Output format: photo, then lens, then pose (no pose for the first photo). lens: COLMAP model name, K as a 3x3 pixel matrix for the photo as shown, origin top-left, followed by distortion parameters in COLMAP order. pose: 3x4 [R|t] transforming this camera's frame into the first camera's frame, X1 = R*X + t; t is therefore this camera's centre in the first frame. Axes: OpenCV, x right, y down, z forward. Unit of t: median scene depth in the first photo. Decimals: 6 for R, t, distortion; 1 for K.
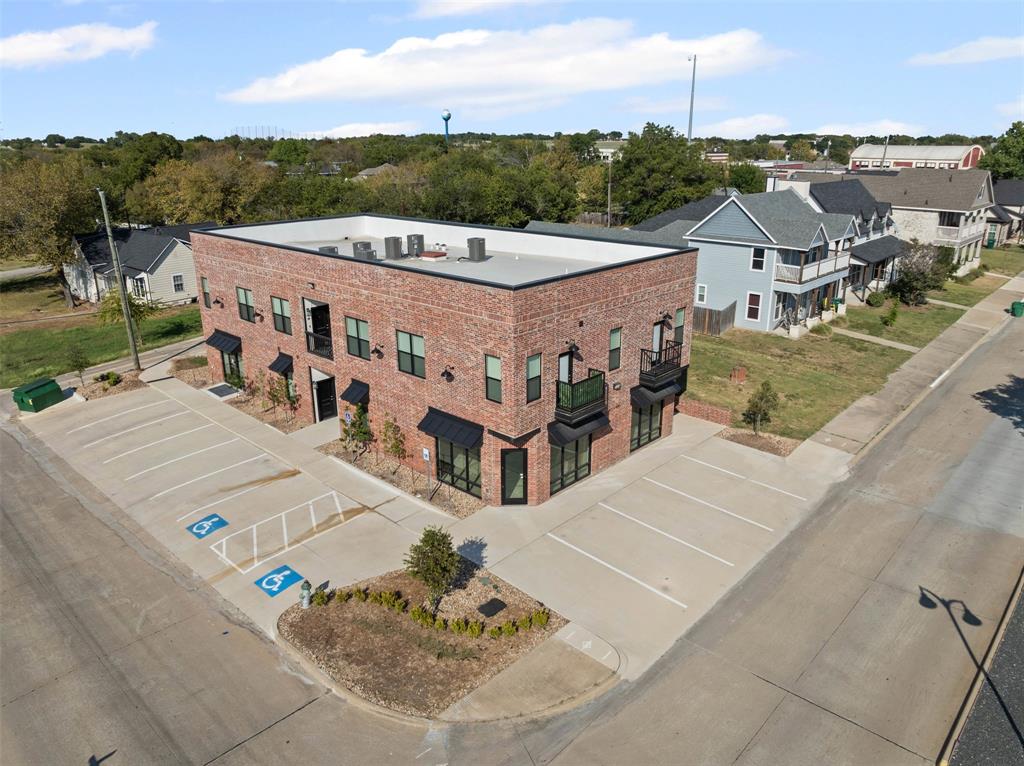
lens RADIAL K [[712.1, 0, 512.0], [0, 712.1, 383.0], [0, 0, 1]] dist [-0.018214, -0.001985]
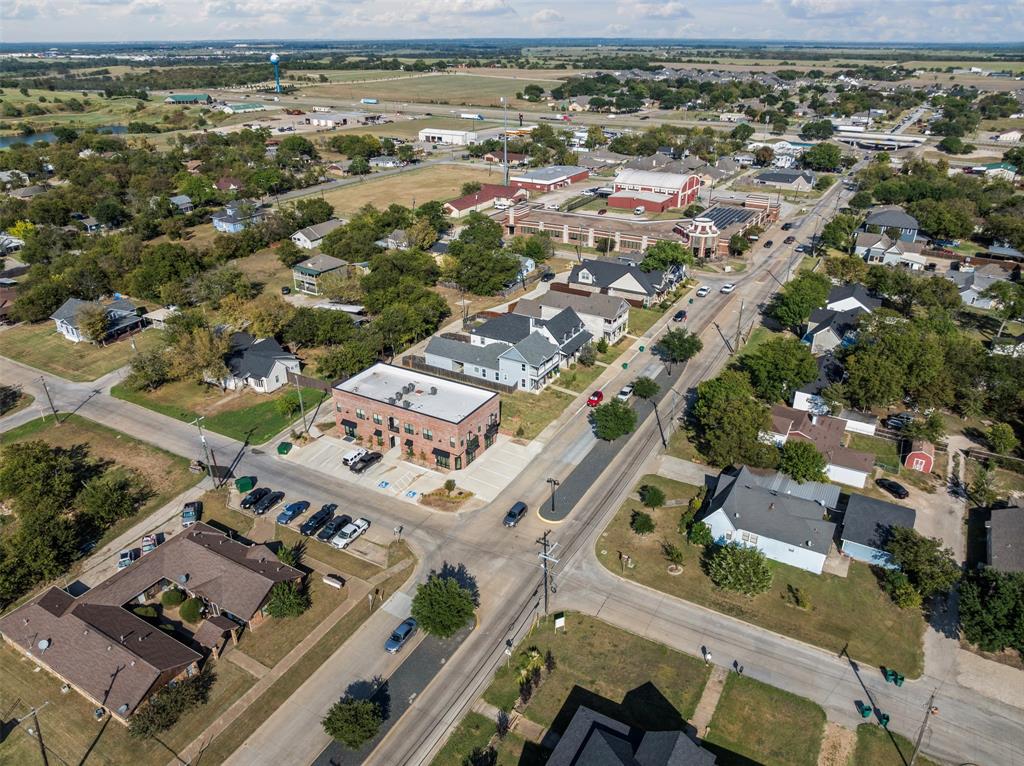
lens RADIAL K [[712.1, 0, 512.0], [0, 712.1, 383.0], [0, 0, 1]] dist [-0.018214, -0.001985]
pose [[0.973134, -0.096291, 0.209135, -0.447057], [0.069335, 0.988740, 0.132613, -0.745900], [-0.219549, -0.114550, 0.968853, -2.629493]]
